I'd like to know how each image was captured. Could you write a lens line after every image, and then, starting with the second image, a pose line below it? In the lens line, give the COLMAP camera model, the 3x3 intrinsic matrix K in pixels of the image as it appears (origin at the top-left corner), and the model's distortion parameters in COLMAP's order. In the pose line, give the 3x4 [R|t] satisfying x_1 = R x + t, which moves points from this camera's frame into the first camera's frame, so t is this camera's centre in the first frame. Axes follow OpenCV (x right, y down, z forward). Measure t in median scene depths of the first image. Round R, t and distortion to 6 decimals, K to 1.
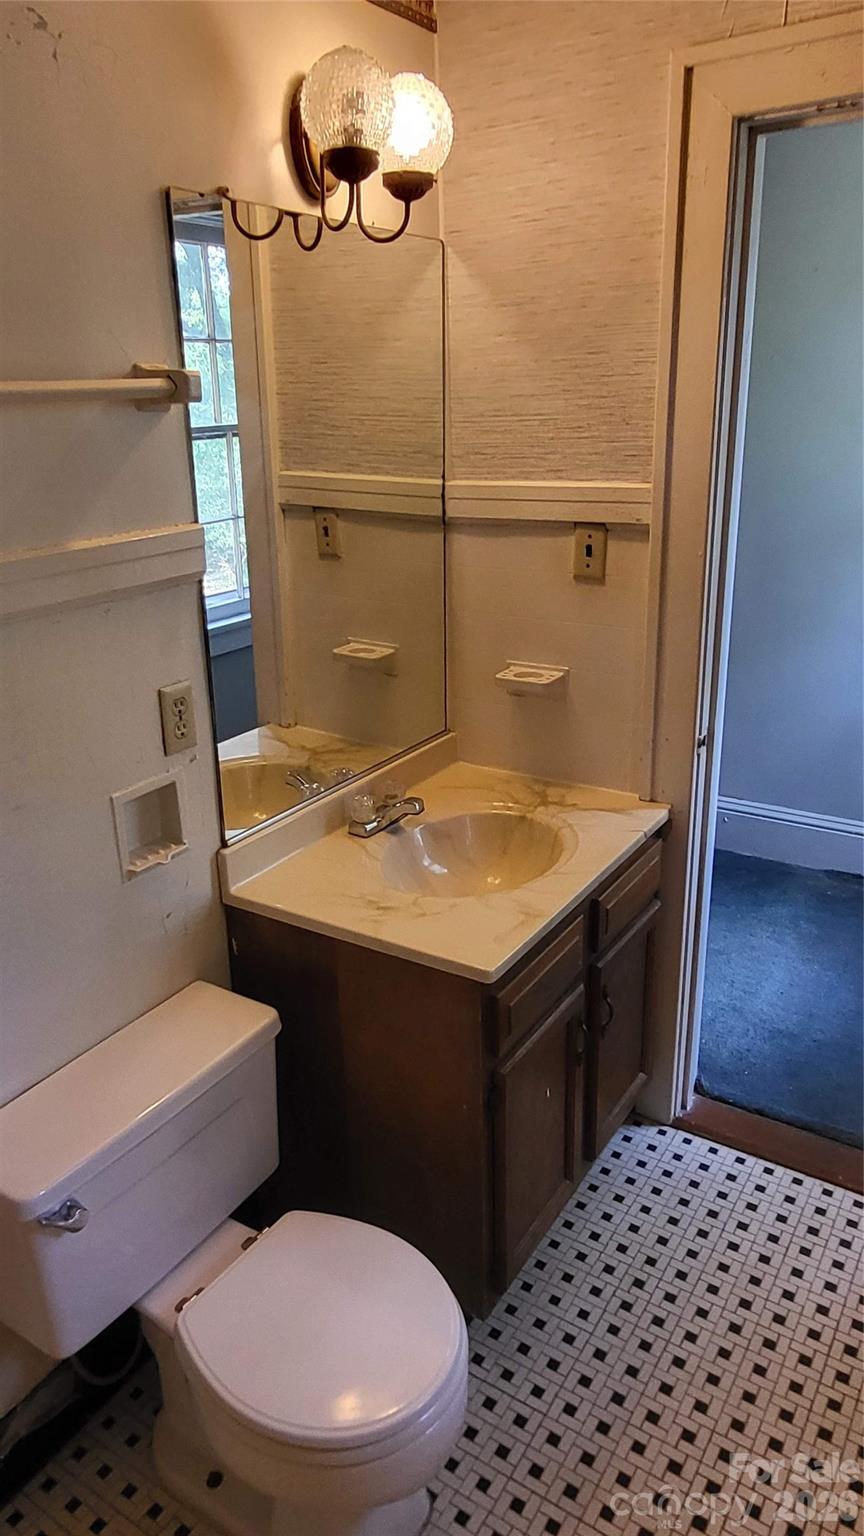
lens RADIAL K [[1031.6, 0, 418.6], [0, 1031.6, 766.1], [0, 0, 1]] dist [0.002901, -0.000873]
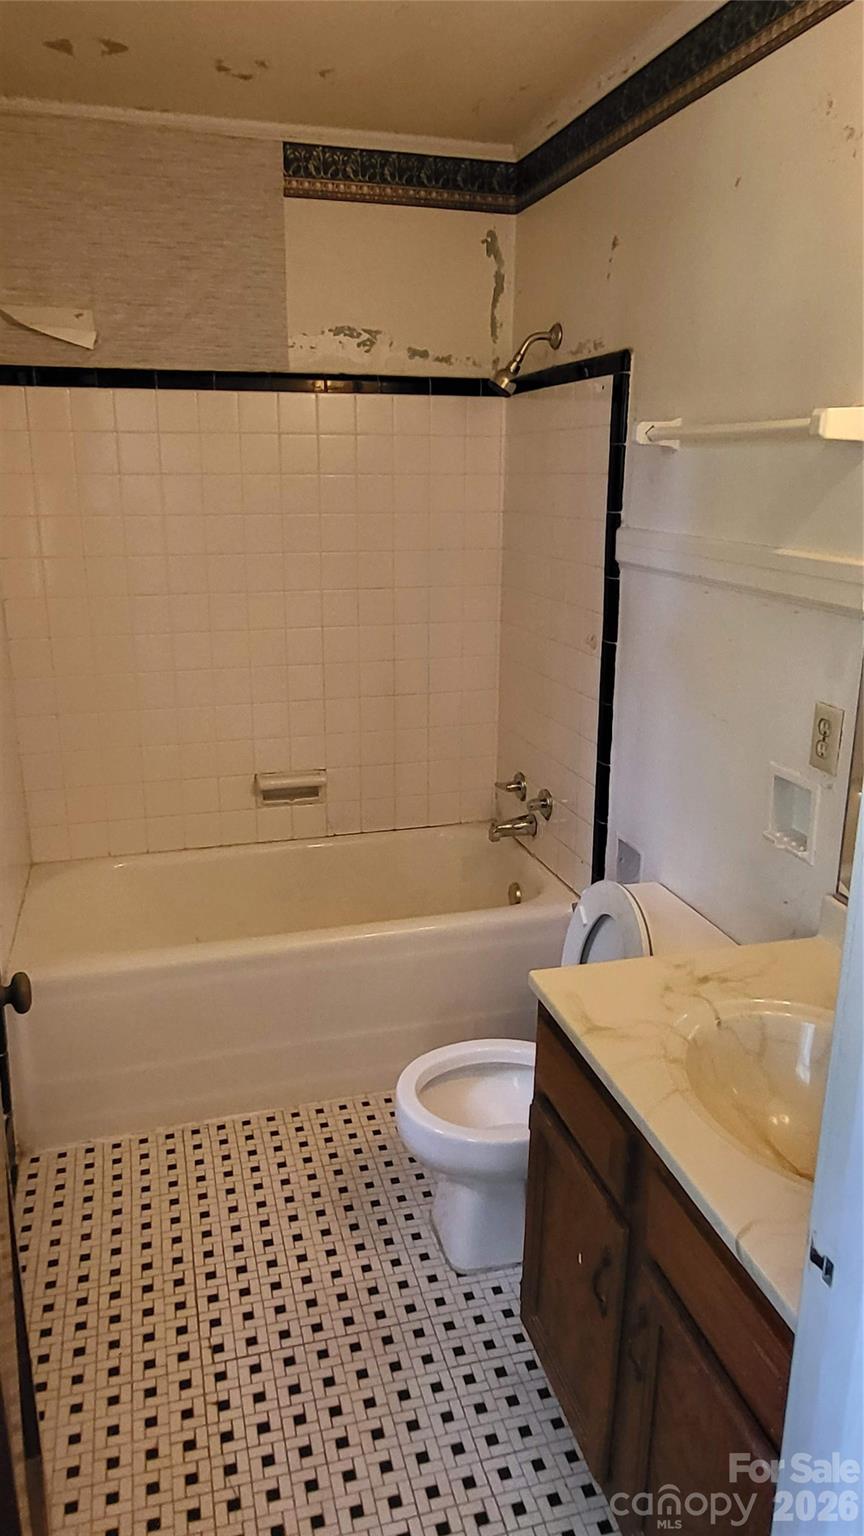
lens RADIAL K [[1031.6, 0, 418.6], [0, 1031.6, 766.1], [0, 0, 1]] dist [0.002901, -0.000873]
pose [[-0.662908, 0.238955, -0.709544, 0.830051], [-0.237242, 0.831823, 0.501784, -0.473387], [0.710119, 0.500971, -0.494732, 1.305746]]
